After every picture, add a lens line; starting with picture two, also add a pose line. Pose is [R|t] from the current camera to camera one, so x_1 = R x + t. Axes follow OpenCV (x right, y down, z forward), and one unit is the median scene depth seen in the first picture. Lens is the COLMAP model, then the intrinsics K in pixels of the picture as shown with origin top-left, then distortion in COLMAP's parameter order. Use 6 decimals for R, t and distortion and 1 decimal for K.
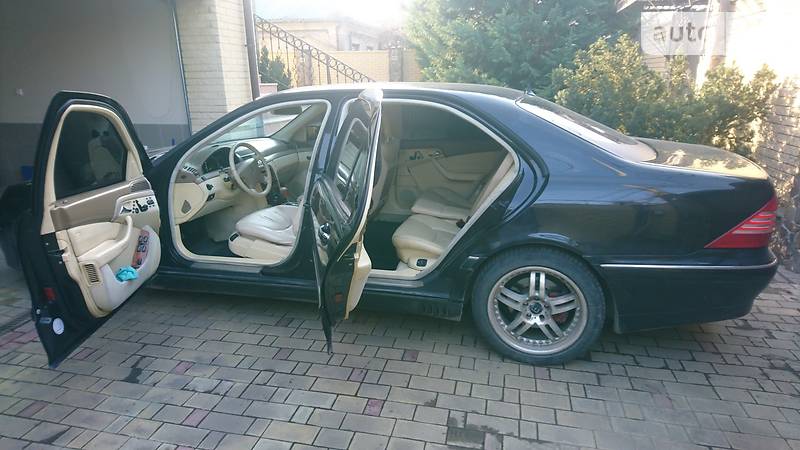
lens RADIAL K [[512.1, 0, 411.1], [0, 512.1, 230.1], [0, 0, 1]] dist [0.100187, -0.112232]
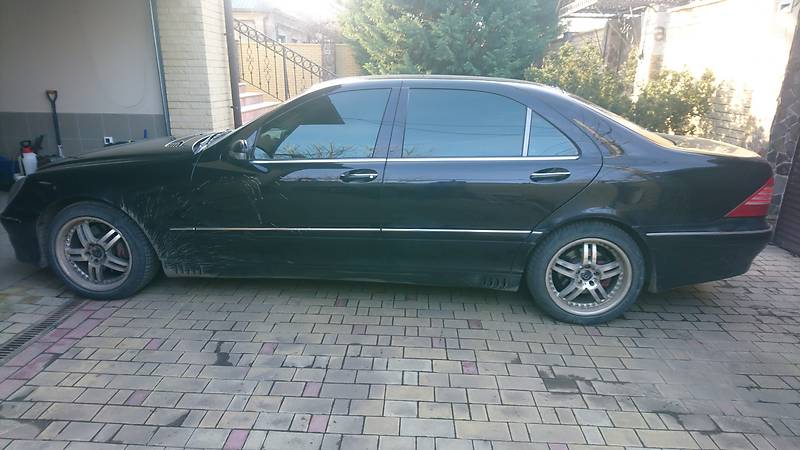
lens RADIAL K [[512.1, 0, 411.1], [0, 512.1, 230.1], [0, 0, 1]] dist [0.100187, -0.112232]
pose [[0.981659, -0.029533, 0.188345, -0.350114], [0.028495, 0.999560, 0.008212, 0.030228], [-0.188505, -0.002695, 0.982069, -0.055455]]
